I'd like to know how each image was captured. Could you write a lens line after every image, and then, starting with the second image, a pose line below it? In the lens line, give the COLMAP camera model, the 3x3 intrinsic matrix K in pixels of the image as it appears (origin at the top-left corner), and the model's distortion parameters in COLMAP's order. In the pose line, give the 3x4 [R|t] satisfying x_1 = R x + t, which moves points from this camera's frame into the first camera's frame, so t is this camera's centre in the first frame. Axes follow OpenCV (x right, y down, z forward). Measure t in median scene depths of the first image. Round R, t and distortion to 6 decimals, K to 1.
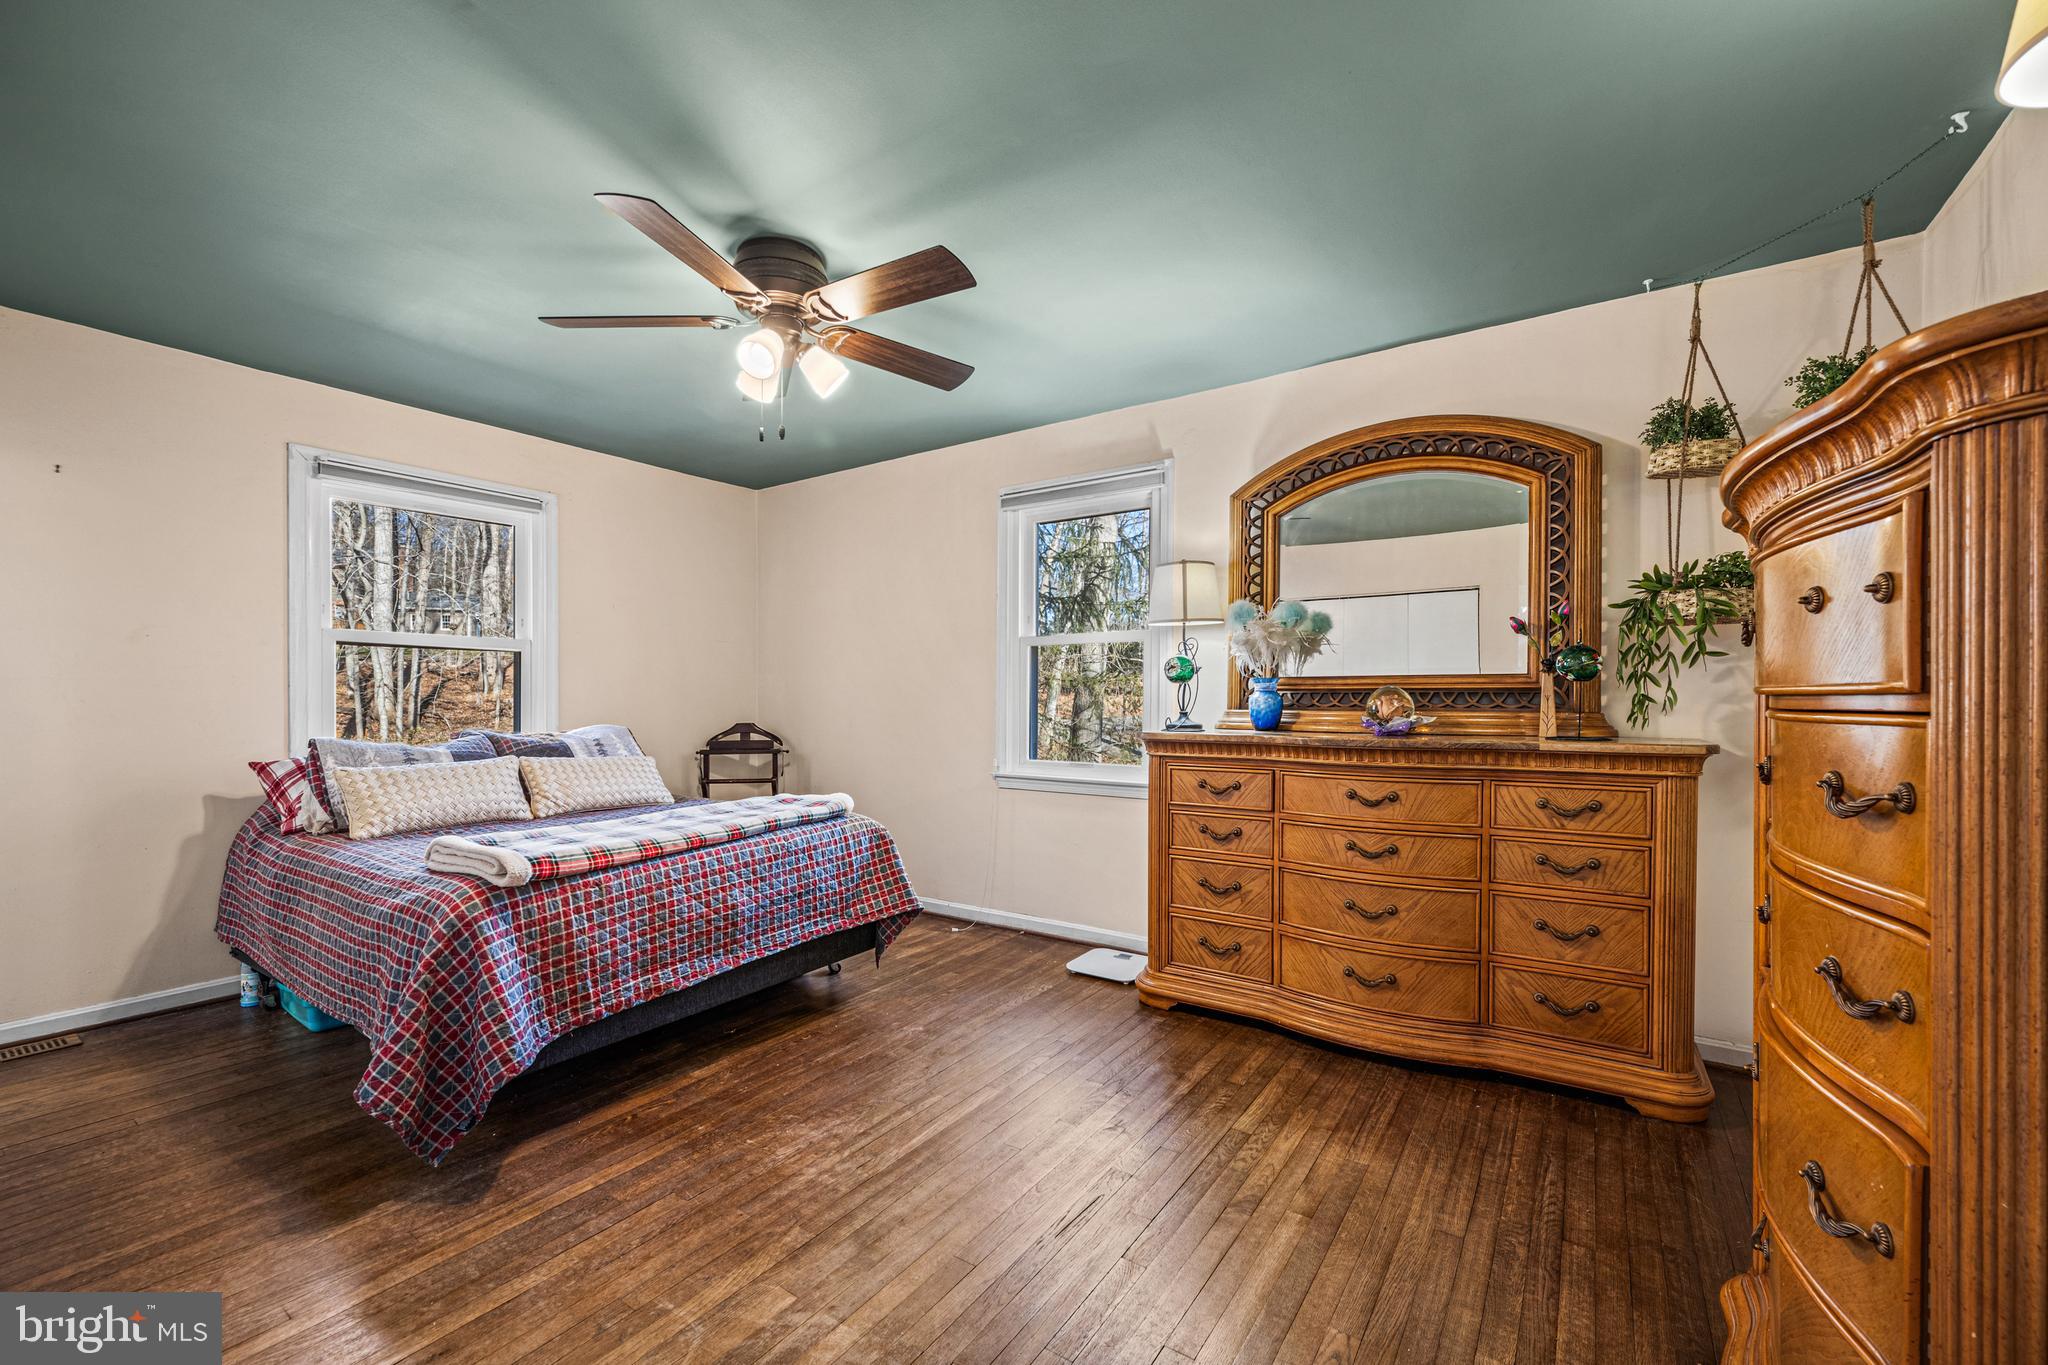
lens RADIAL K [[825.4, 0, 1019.7], [0, 825.4, 698.6], [0, 0, 1]] dist [-0.001838, 0.001481]
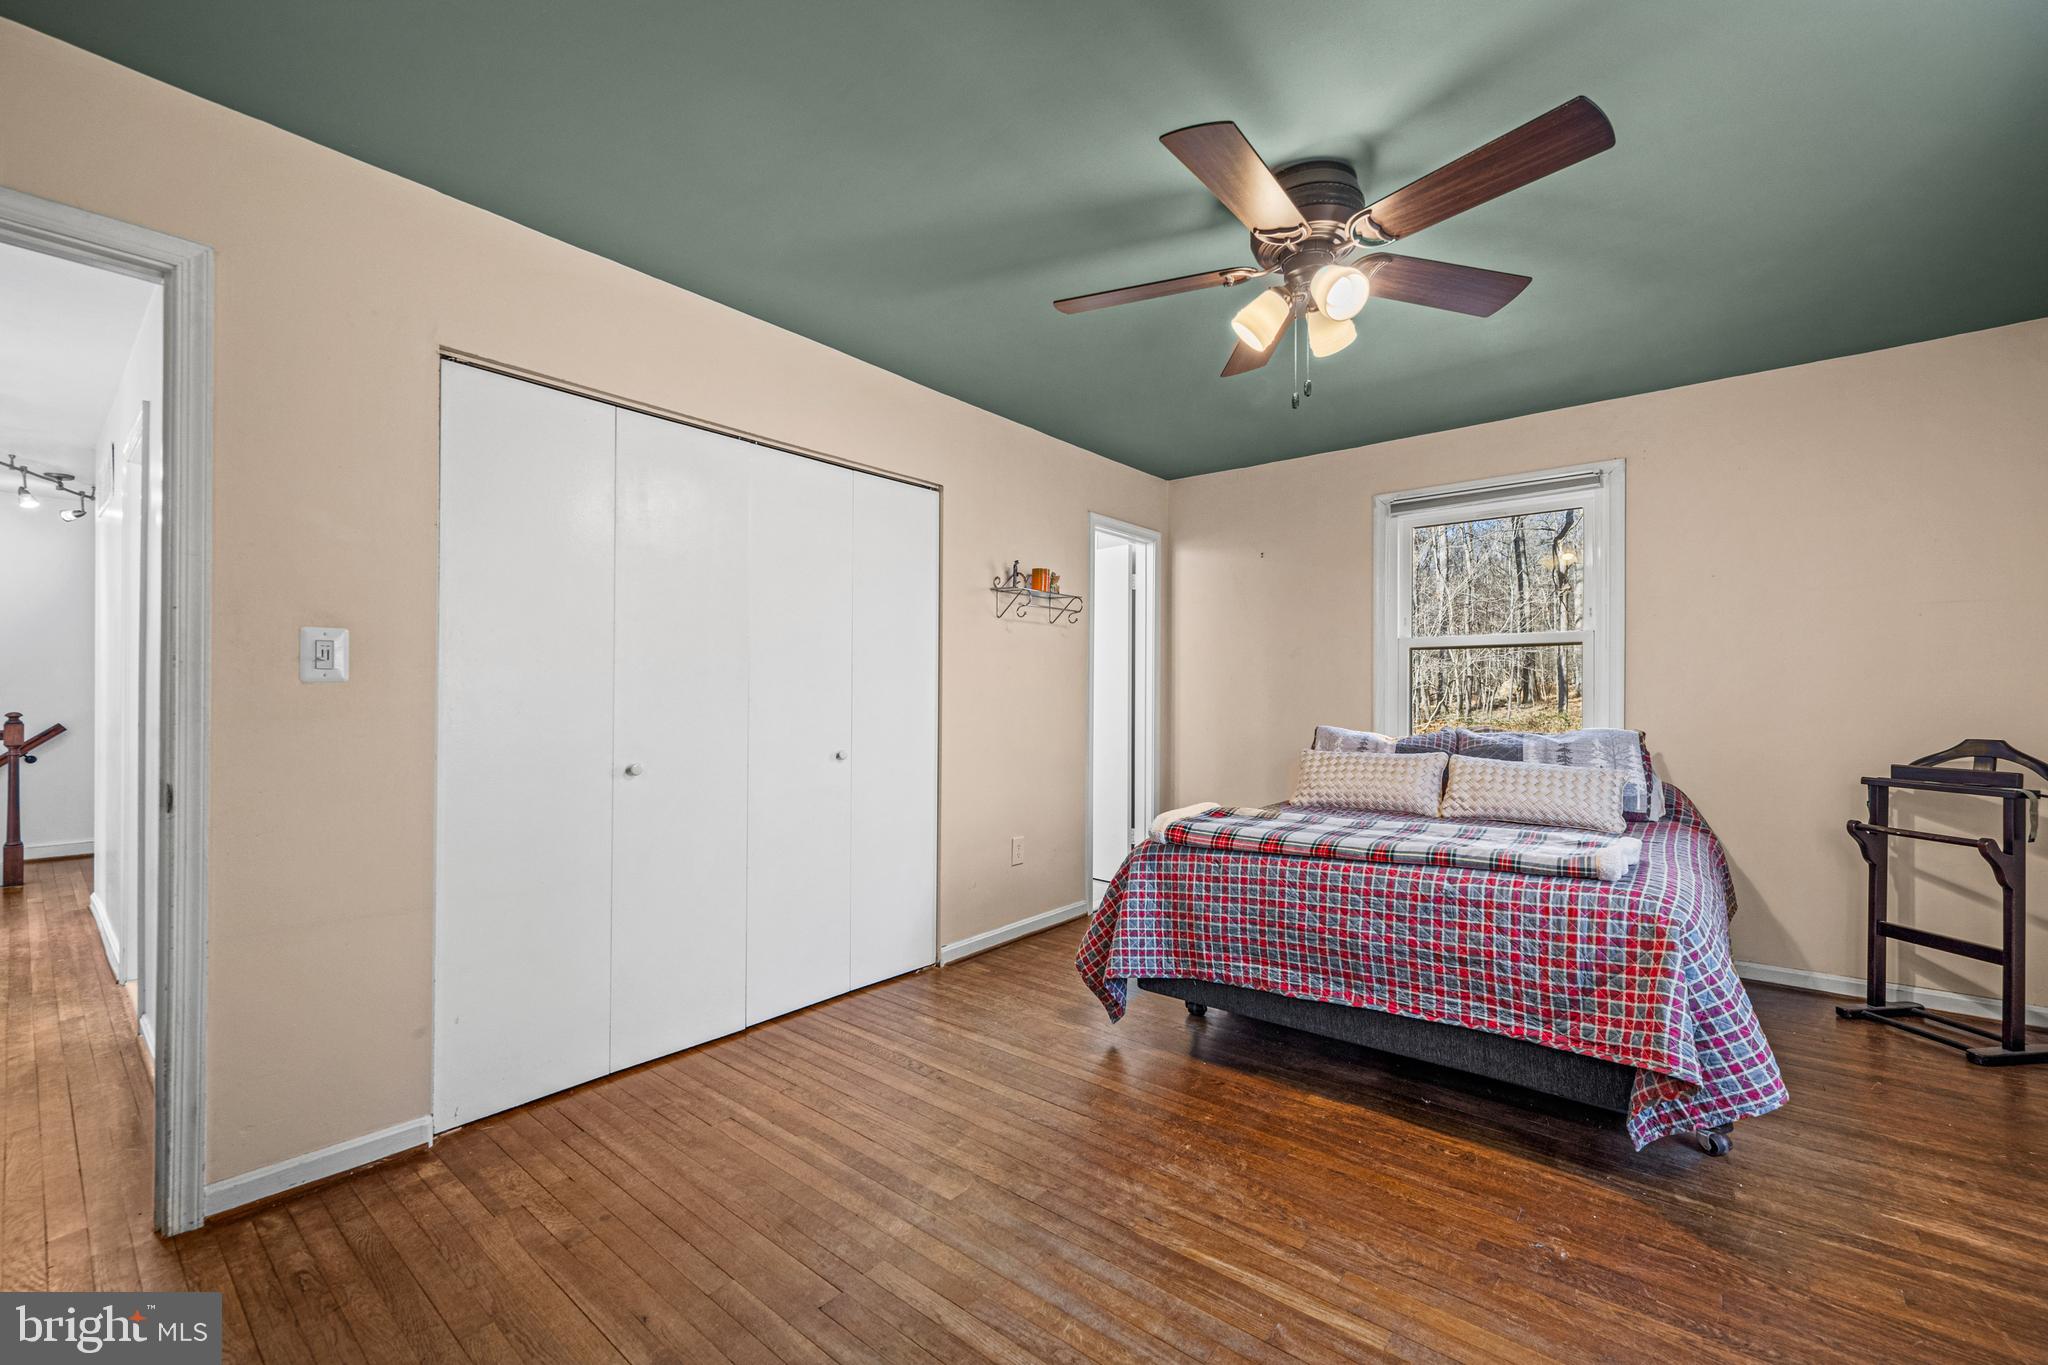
lens RADIAL K [[825.4, 0, 1017.4], [0, 825.4, 680.8], [0, 0, 1]] dist [-0.001838, 0.001481]
pose [[-0.078858, -0.016178, -0.996755, 0.546175], [-0.001646, 0.999869, -0.016098, -0.002130], [0.996885, 0.000372, -0.078874, 0.704026]]
